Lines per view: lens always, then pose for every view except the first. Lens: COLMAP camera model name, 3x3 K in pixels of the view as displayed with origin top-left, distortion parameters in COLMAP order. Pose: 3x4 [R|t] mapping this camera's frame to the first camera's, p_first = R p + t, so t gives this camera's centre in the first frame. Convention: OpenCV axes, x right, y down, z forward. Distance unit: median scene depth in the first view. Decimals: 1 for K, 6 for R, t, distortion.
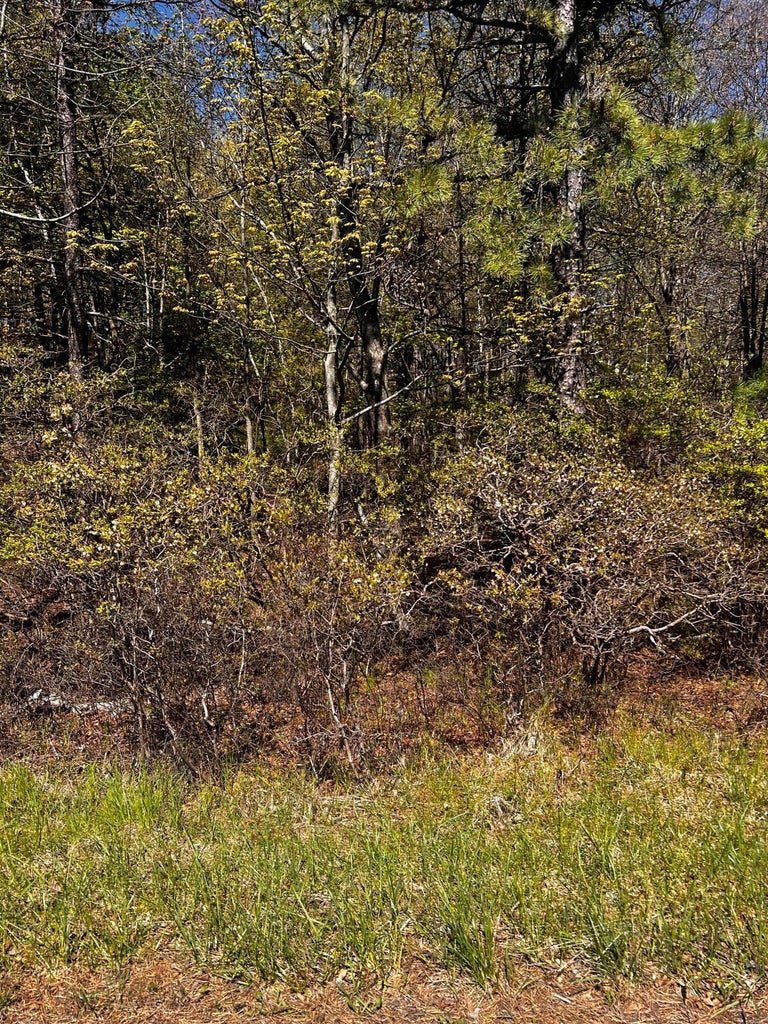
lens RADIAL K [[730.2, 0, 384.0], [0, 730.2, 512.0], [0, 0, 1]] dist [0.000873, -0.029903]
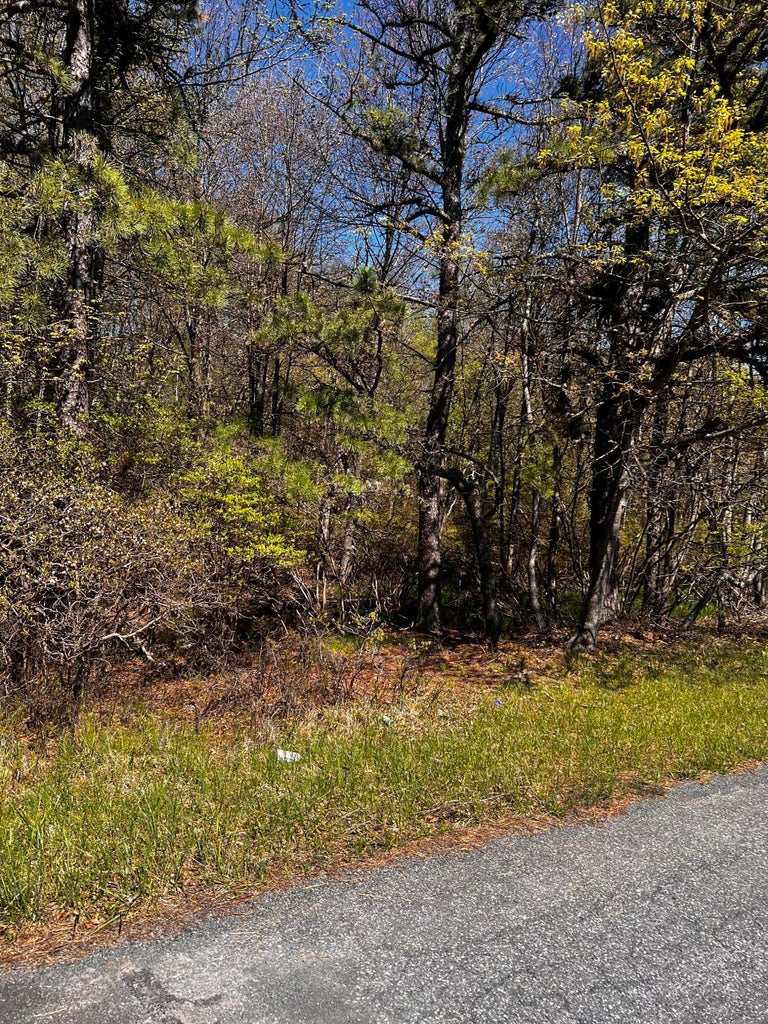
lens RADIAL K [[764.5, 0, 384.3], [0, 764.5, 506.4], [0, 0, 1]] dist [0.004108, -0.006796]
pose [[0.838040, 0.052243, 0.543102, 0.047710], [-0.034052, 0.998473, -0.043502, 0.000246], [-0.544545, 0.017963, 0.838539, -0.171067]]
